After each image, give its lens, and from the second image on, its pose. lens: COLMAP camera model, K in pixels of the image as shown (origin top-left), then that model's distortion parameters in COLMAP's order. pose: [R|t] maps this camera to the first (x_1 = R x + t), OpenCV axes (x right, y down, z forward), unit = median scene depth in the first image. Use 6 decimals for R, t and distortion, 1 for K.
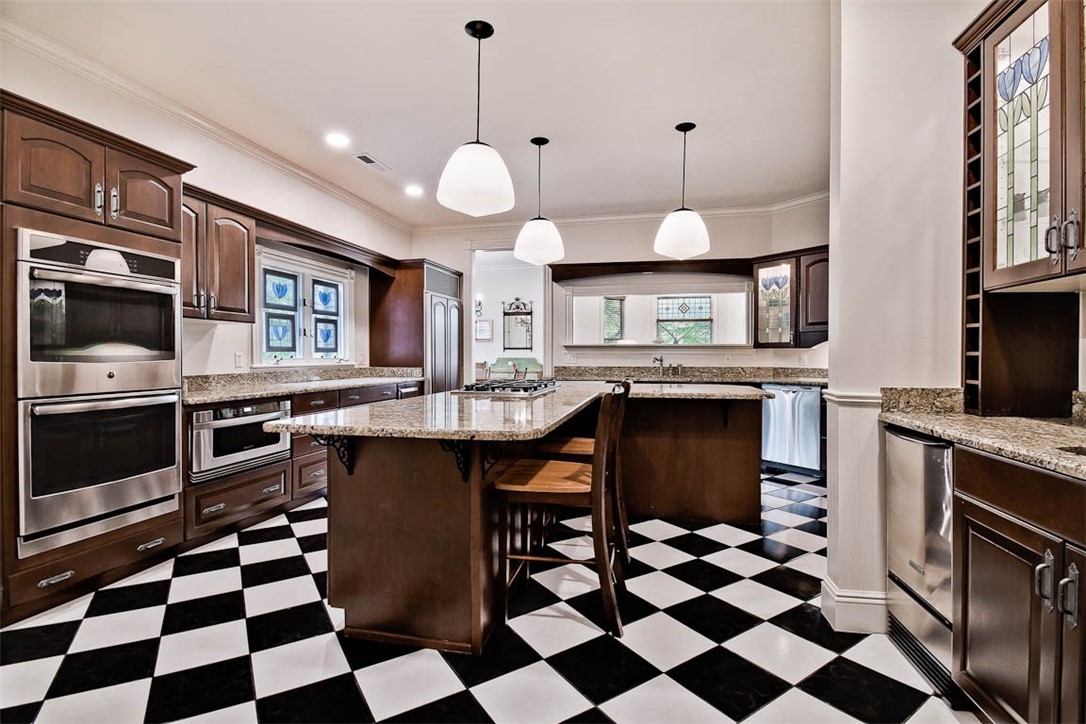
lens RADIAL K [[500.3, 0, 535.7], [0, 500.3, 357.2], [0, 0, 1]] dist [-0.047967, -0.003192]
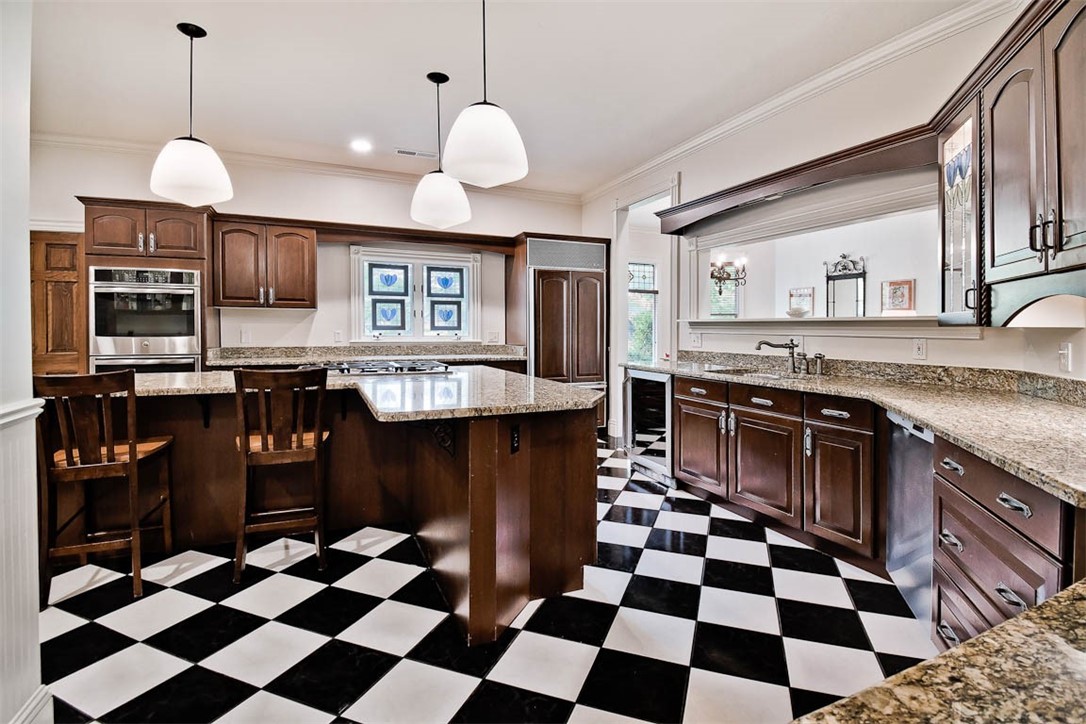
lens RADIAL K [[527.5, 0, 563.5], [0, 527.5, 325.9], [0, 0, 1]] dist [-0.009722, 0.000016]
pose [[0.603733, -0.003462, -0.797179, 0.668893], [-0.009785, 0.999883, -0.011753, -0.008662], [0.797126, 0.014896, 0.603629, 0.481129]]
